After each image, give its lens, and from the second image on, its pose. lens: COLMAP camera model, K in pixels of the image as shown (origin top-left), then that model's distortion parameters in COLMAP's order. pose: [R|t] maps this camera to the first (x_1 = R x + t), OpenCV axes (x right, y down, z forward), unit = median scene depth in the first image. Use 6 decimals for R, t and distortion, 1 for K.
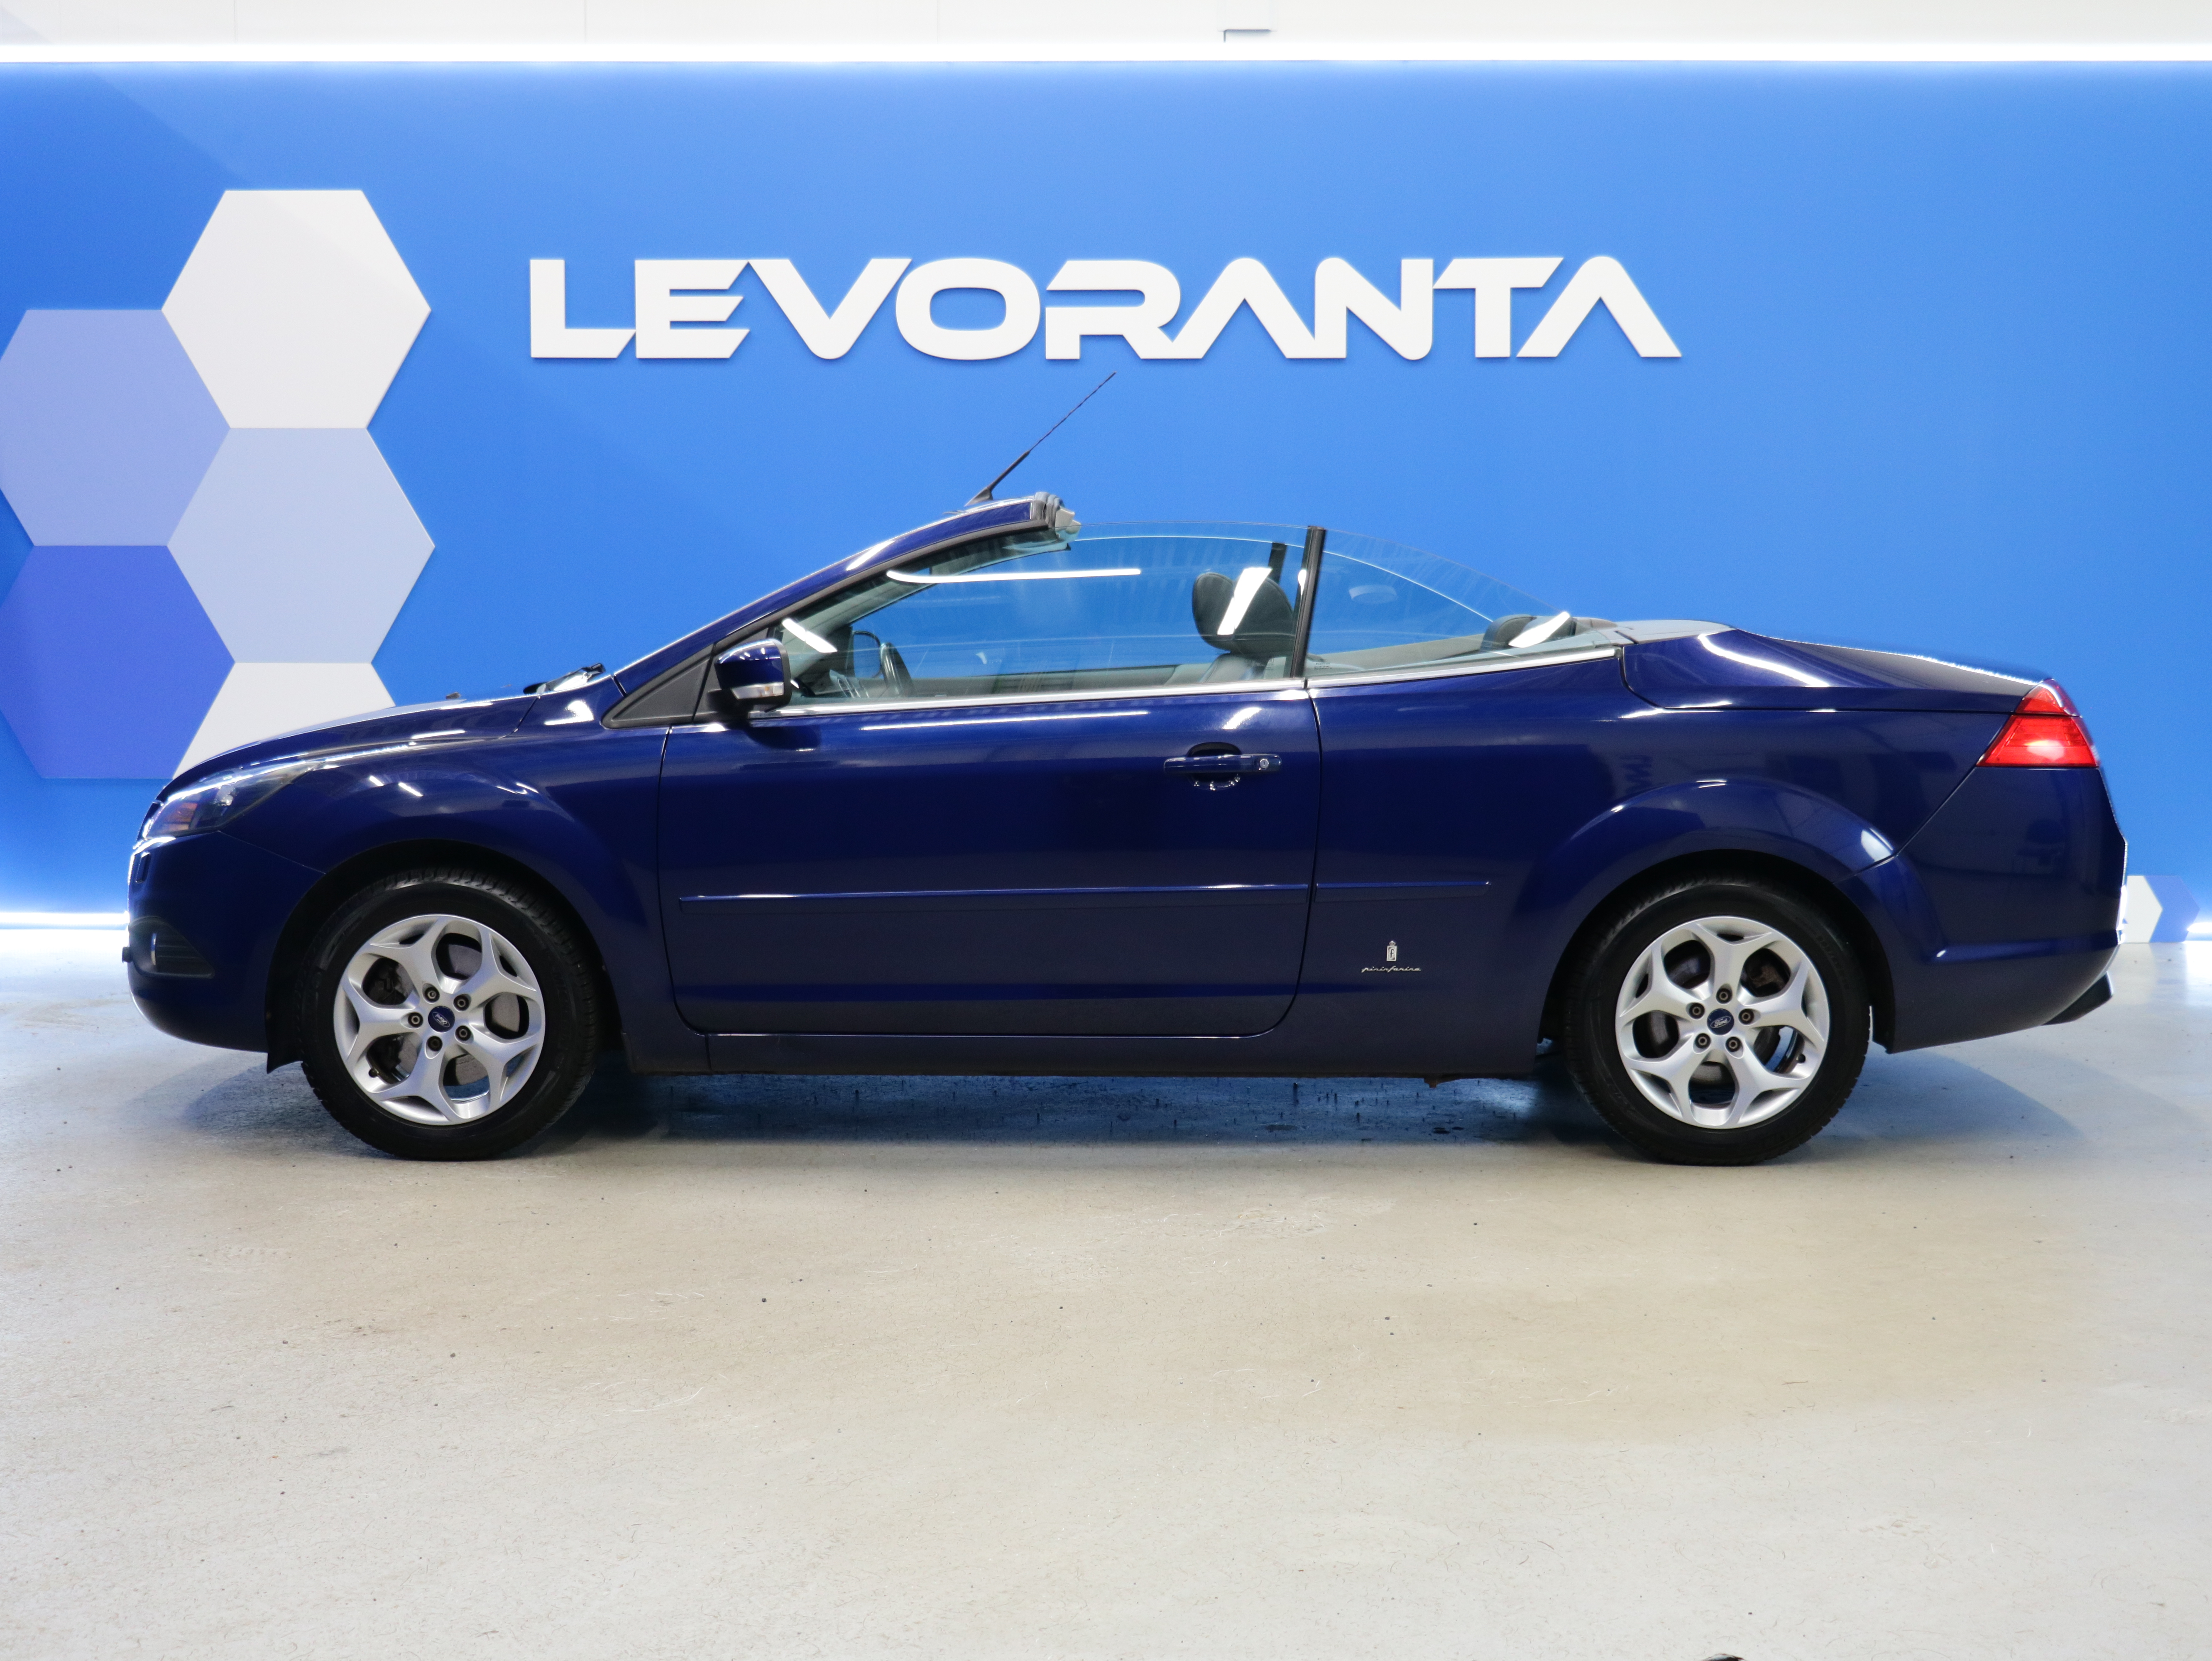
lens RADIAL K [[2570.4, 0, 1106.0], [0, 2570.4, 830.5], [0, 0, 1]] dist [-0.019814, -0.073459]
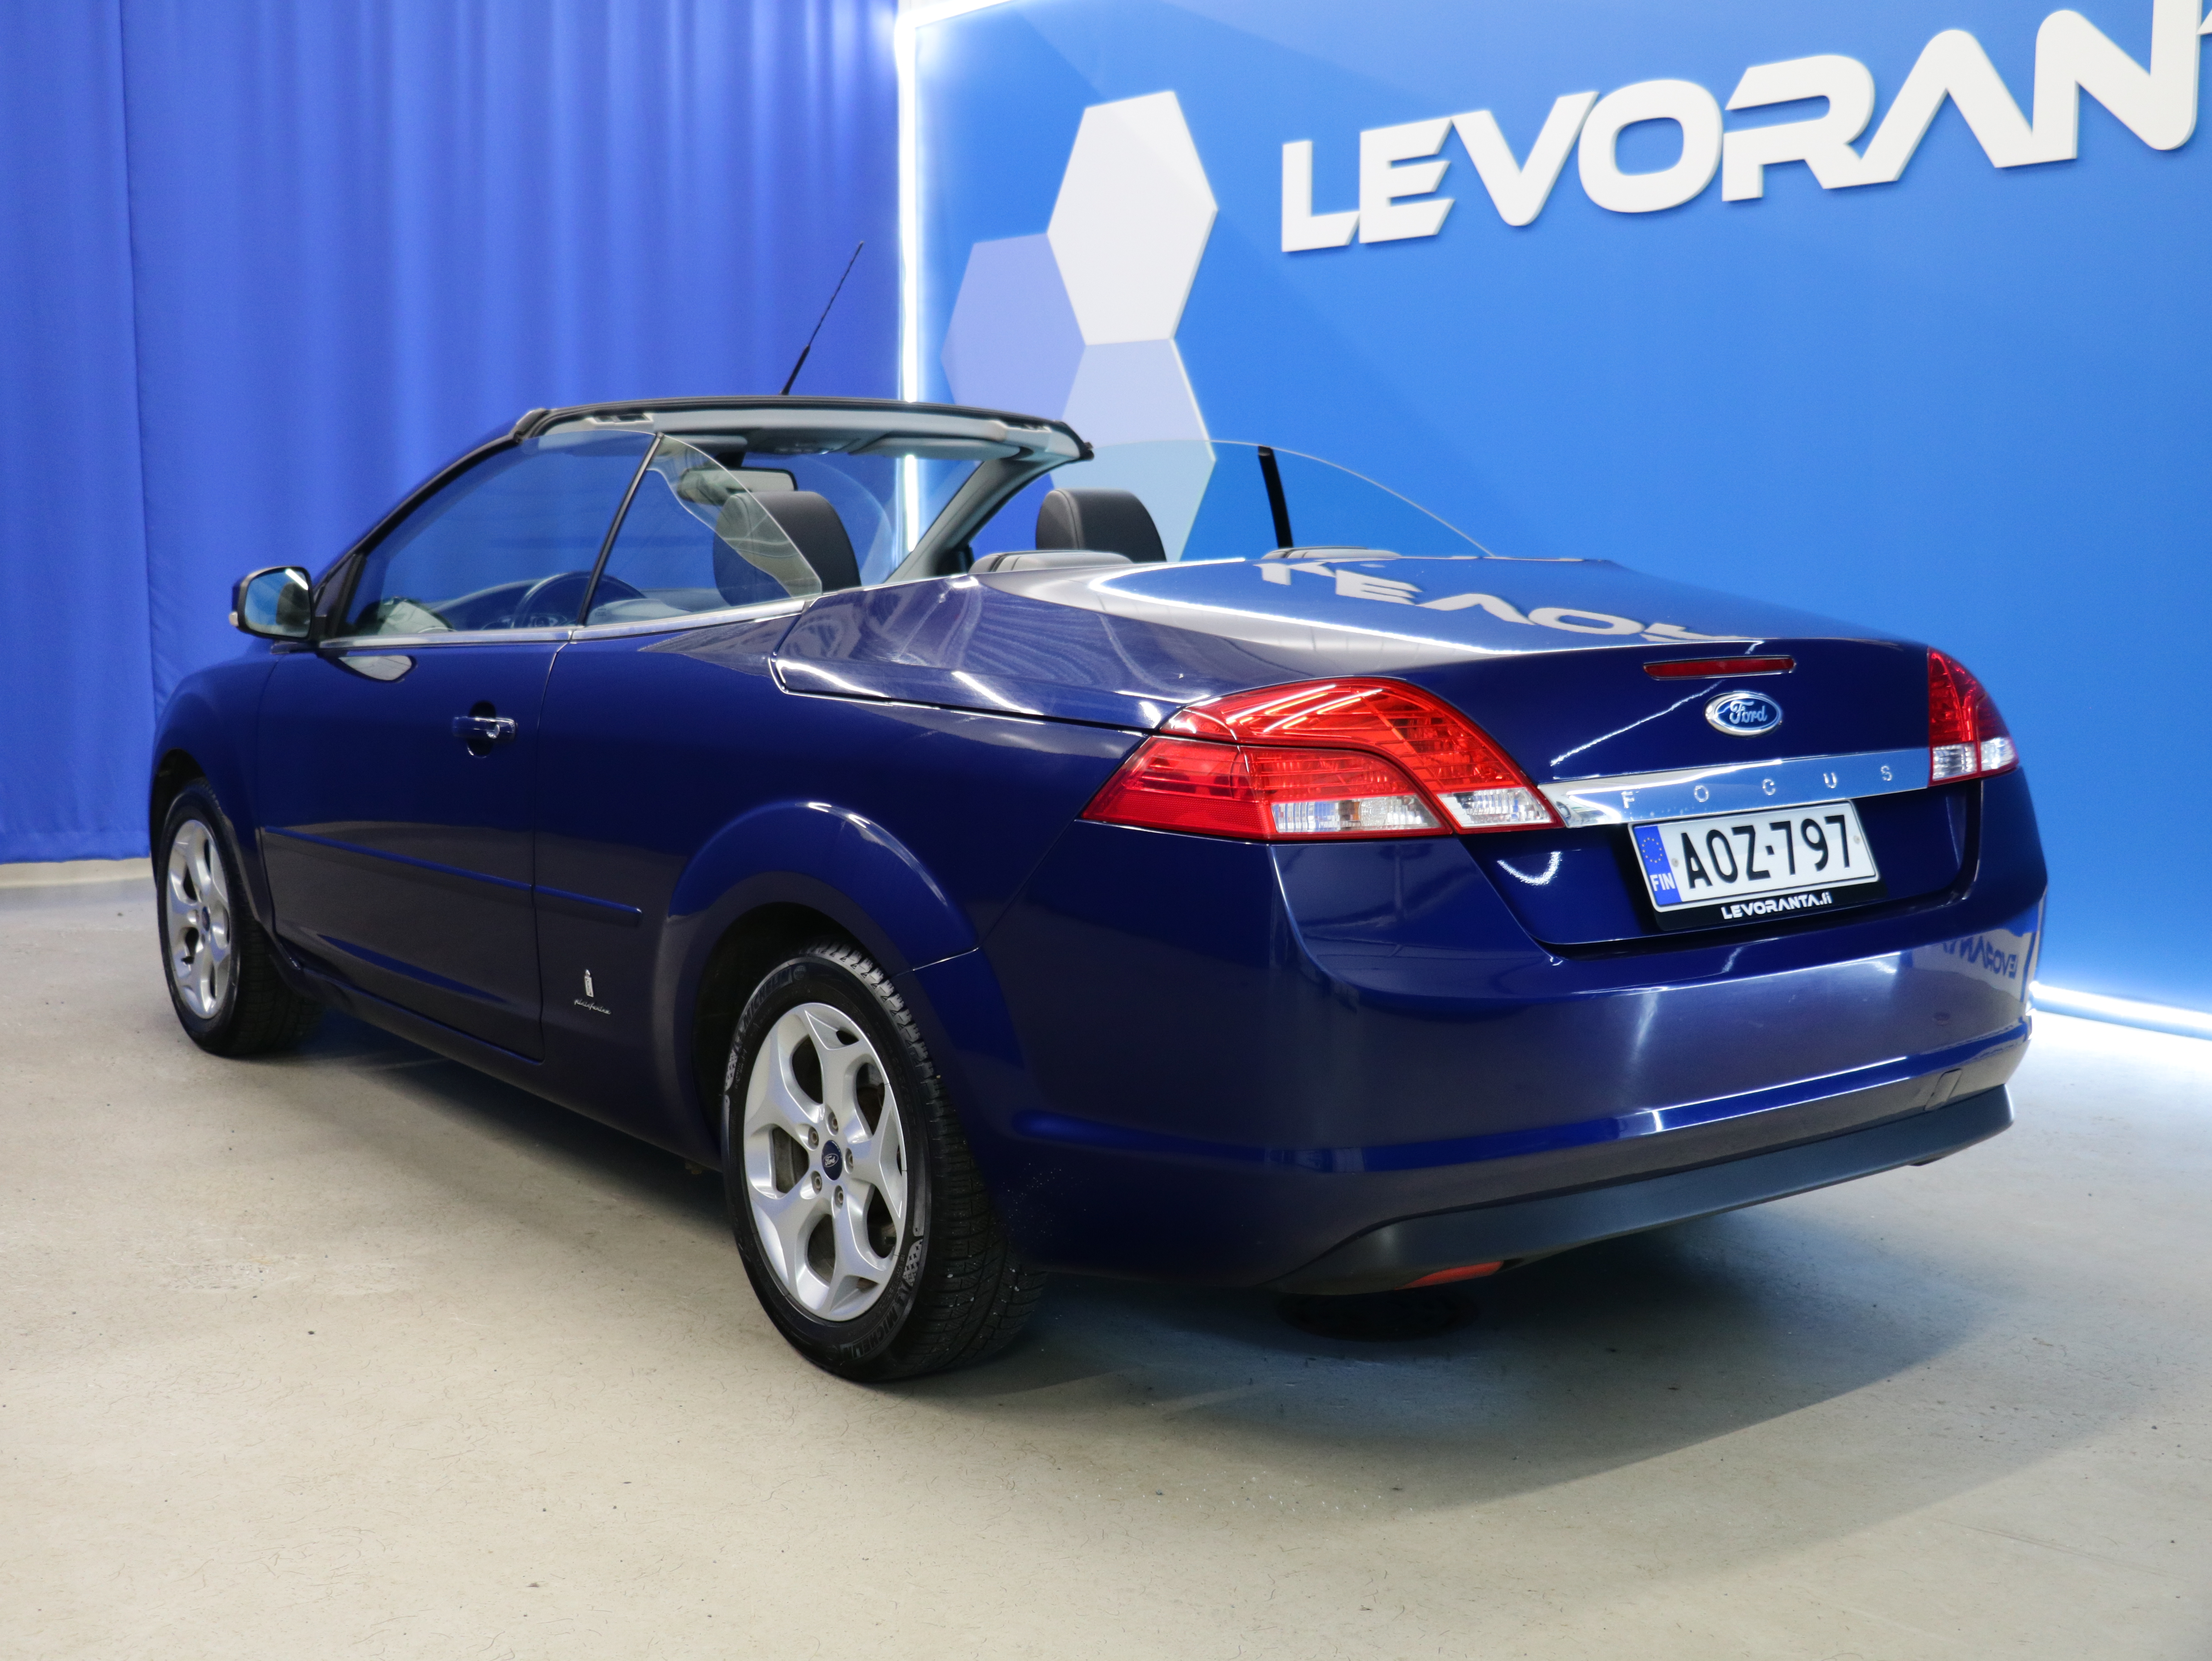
lens RADIAL K [[2570.4, 0, 1106.0], [0, 2570.4, 830.5], [0, 0, 1]] dist [-0.019814, -0.073459]
pose [[0.607071, 0.096064, -0.788820, 0.686109], [-0.067360, 0.995314, 0.069371, -0.053153], [0.791788, 0.011021, 0.610697, 0.552492]]
